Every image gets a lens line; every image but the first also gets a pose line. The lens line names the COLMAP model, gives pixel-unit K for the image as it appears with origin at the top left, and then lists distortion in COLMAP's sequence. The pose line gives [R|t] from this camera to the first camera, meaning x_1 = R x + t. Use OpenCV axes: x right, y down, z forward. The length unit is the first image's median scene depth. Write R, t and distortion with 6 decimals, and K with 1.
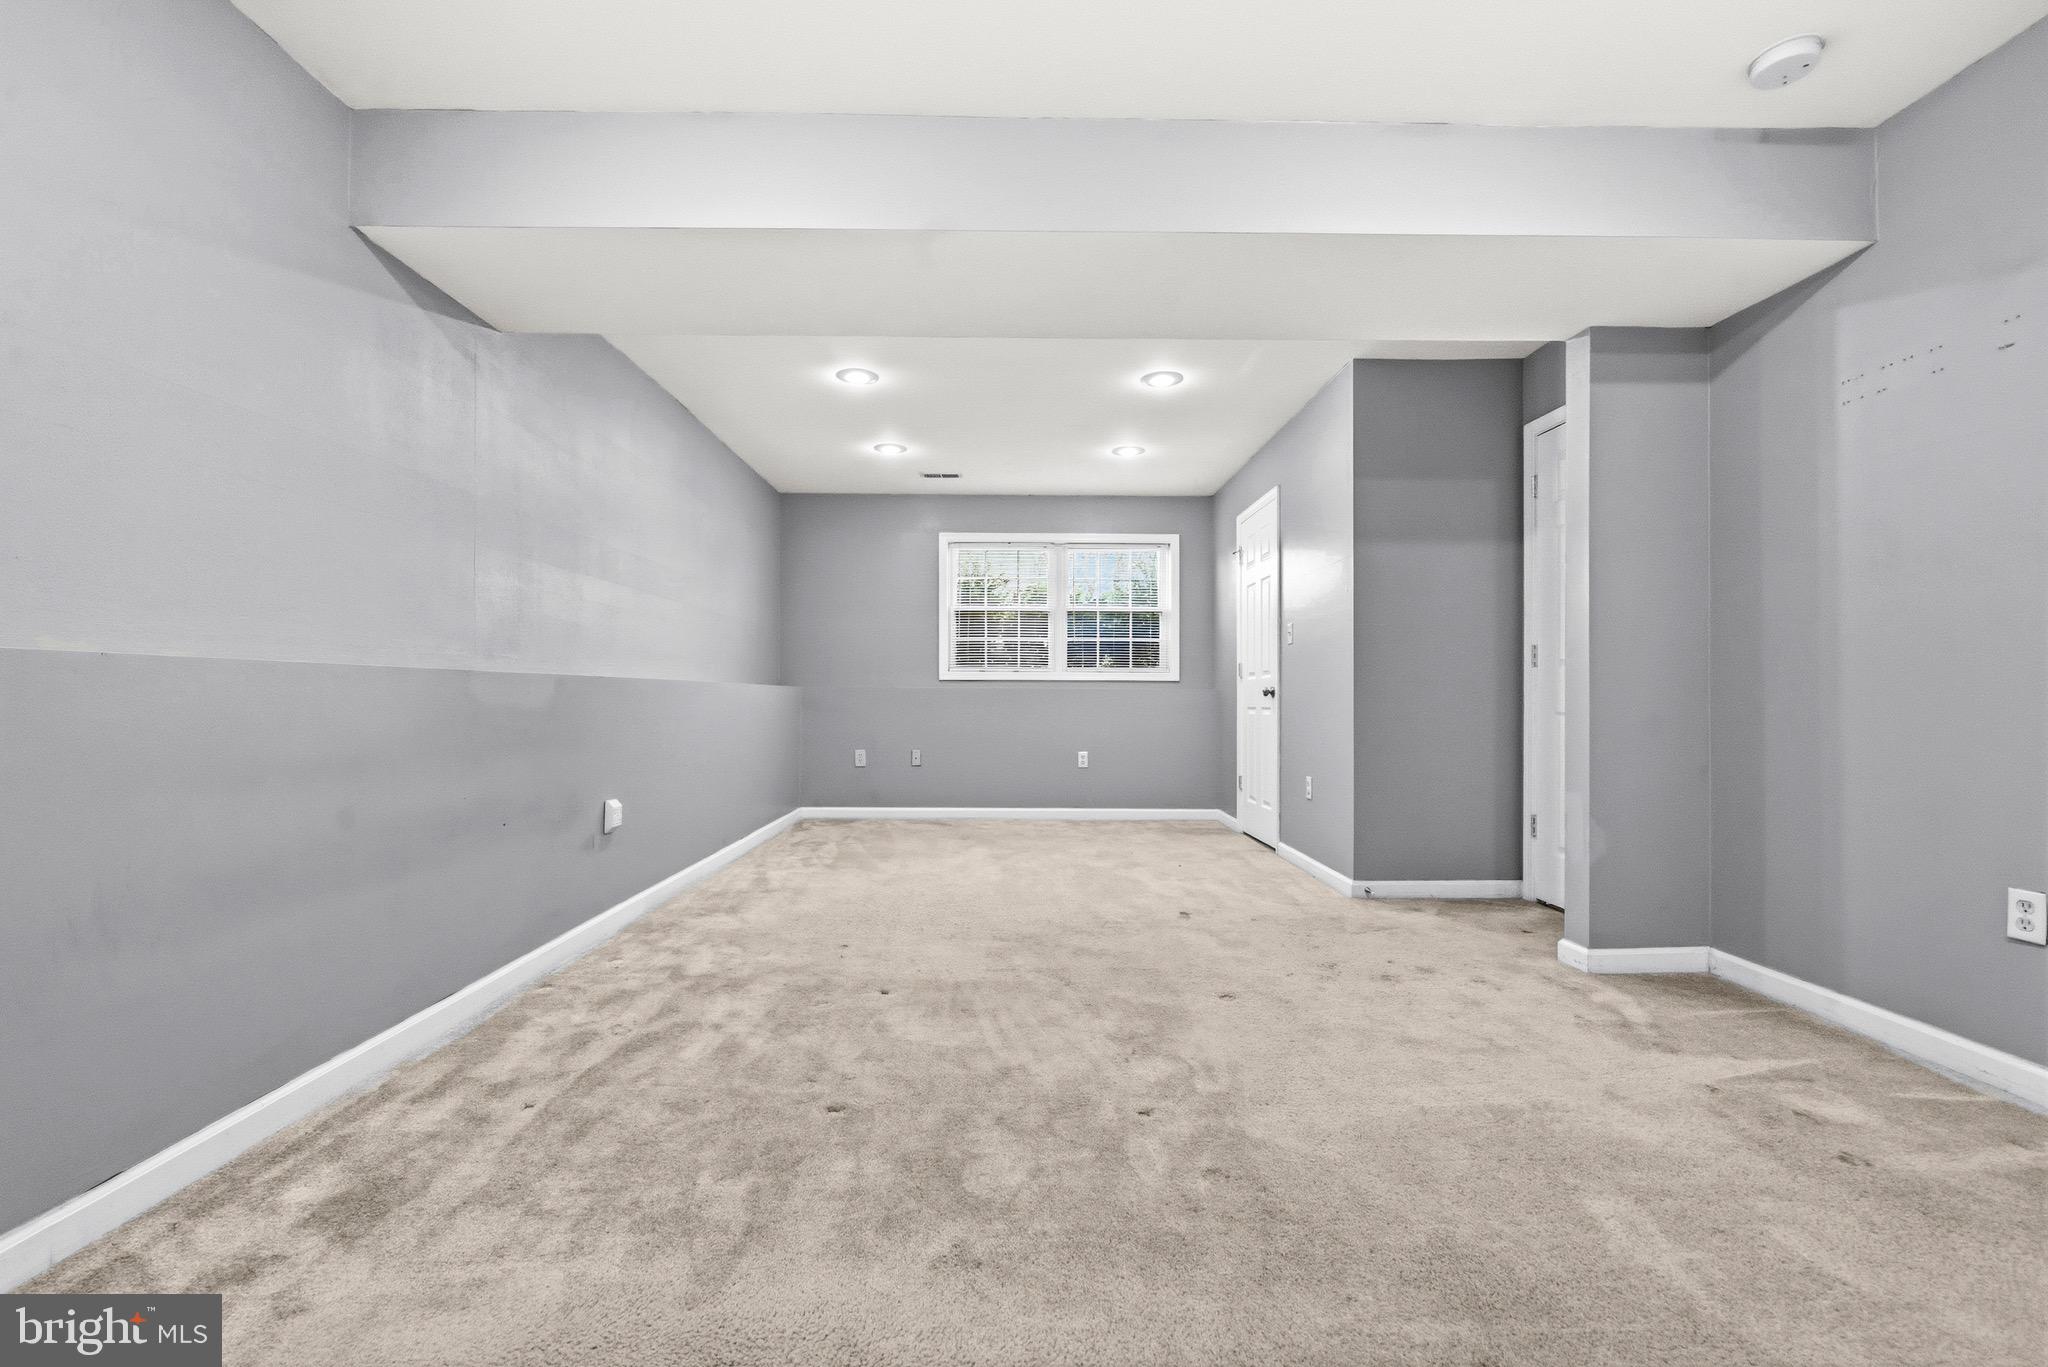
lens RADIAL K [[847.2, 0, 1025.4], [0, 847.2, 684.8], [0, 0, 1]] dist [-0.000222, 0.000859]
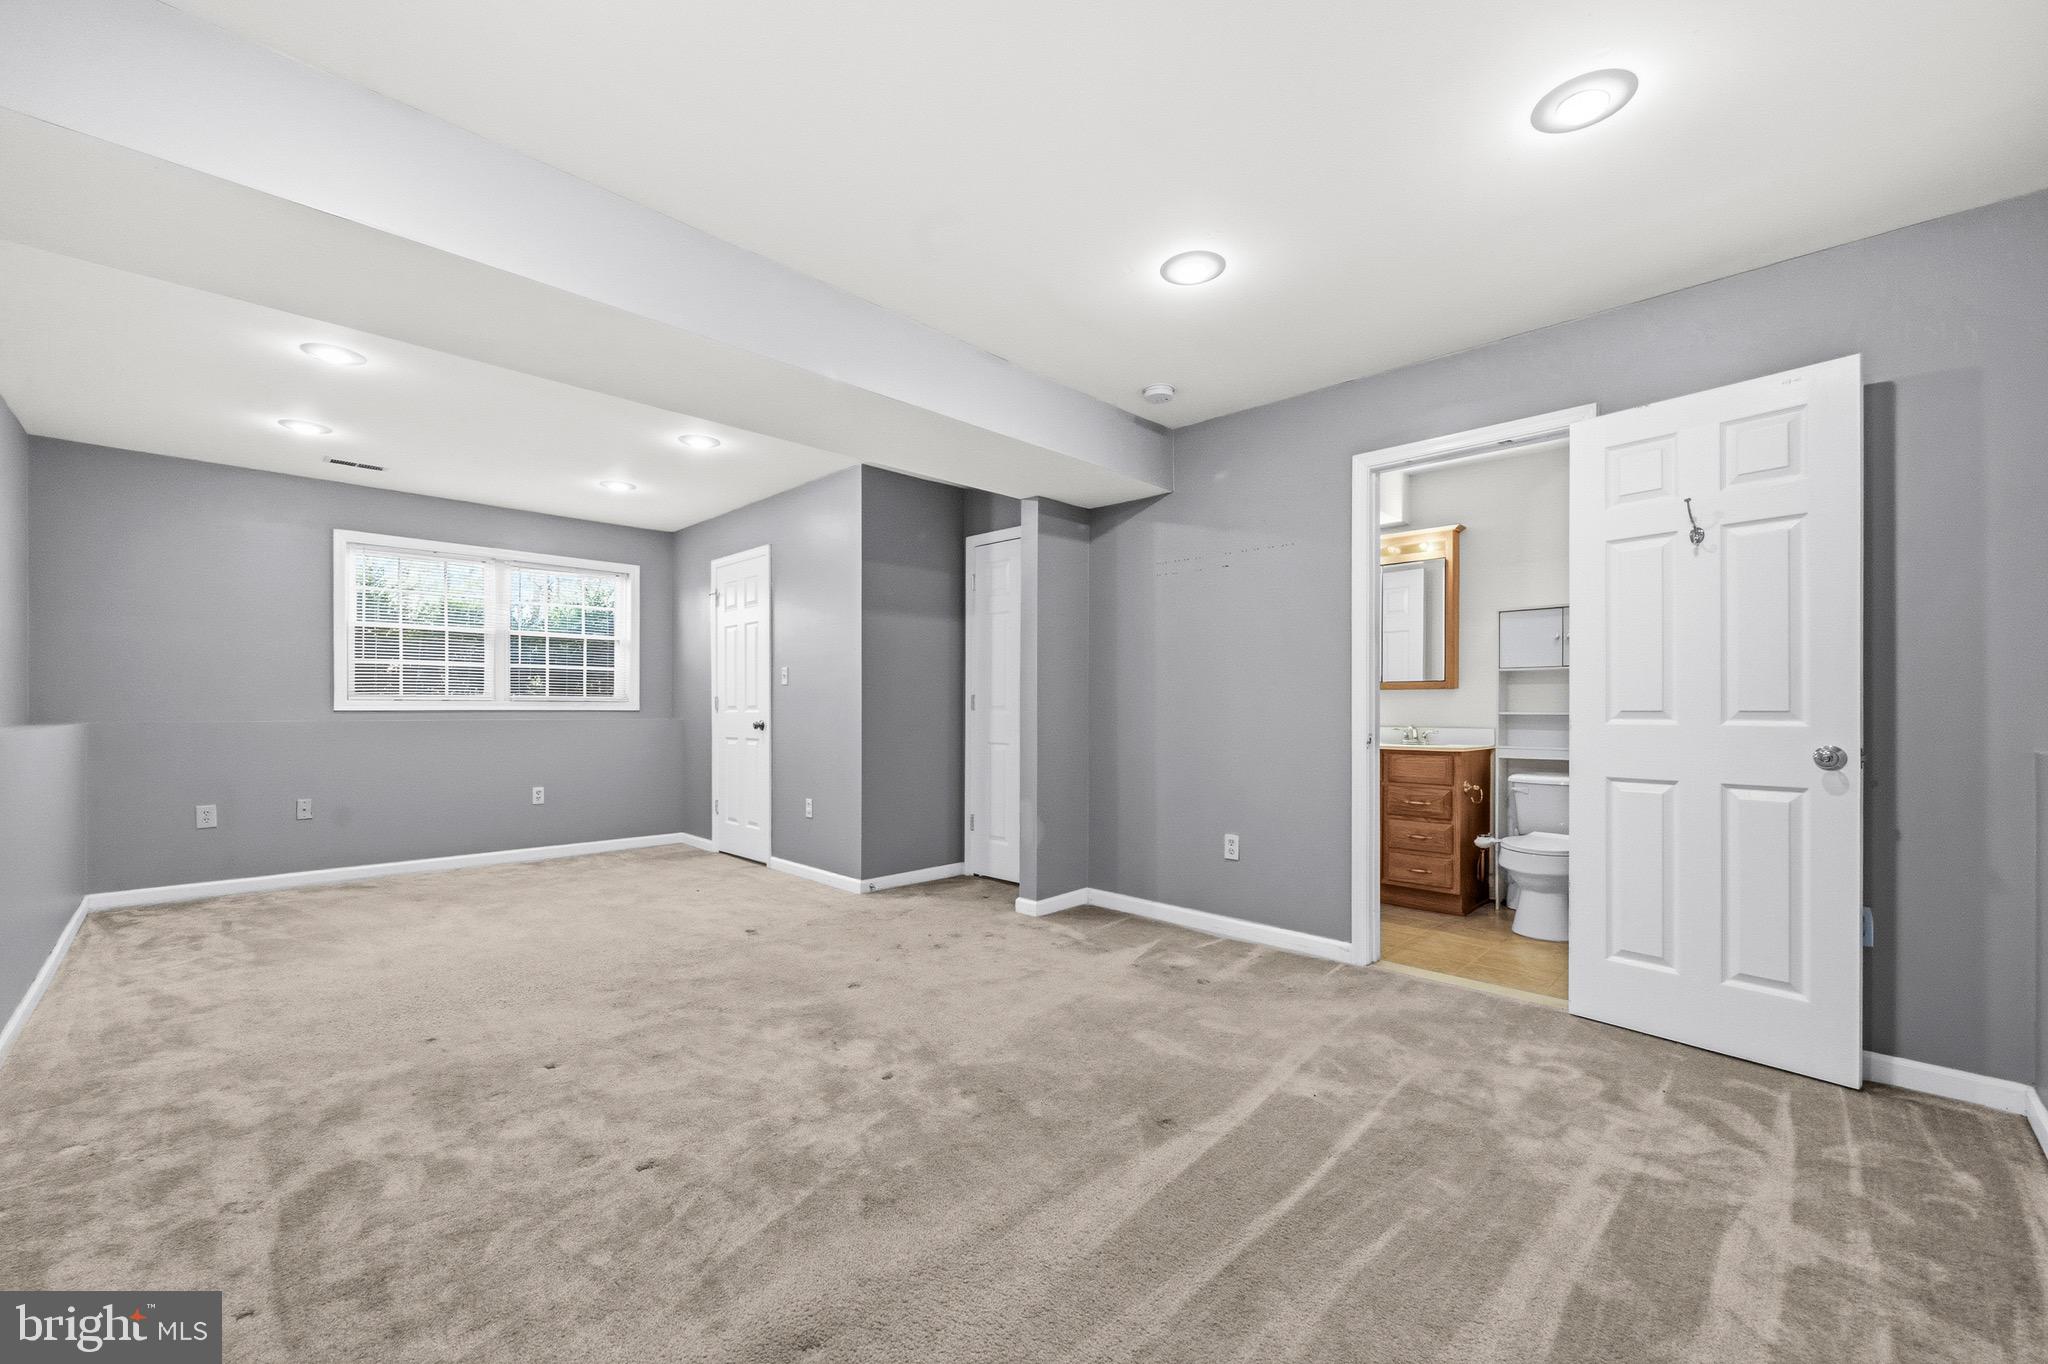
lens RADIAL K [[804.4, 0, 1022.7], [0, 804.4, 699.6], [0, 0, 1]] dist [-0.001864, 0.000673]
pose [[0.717920, 0.006548, 0.696095, -0.343303], [-0.010853, 0.999940, 0.001786, -0.052487], [-0.696041, -0.008837, 0.717948, -0.026712]]
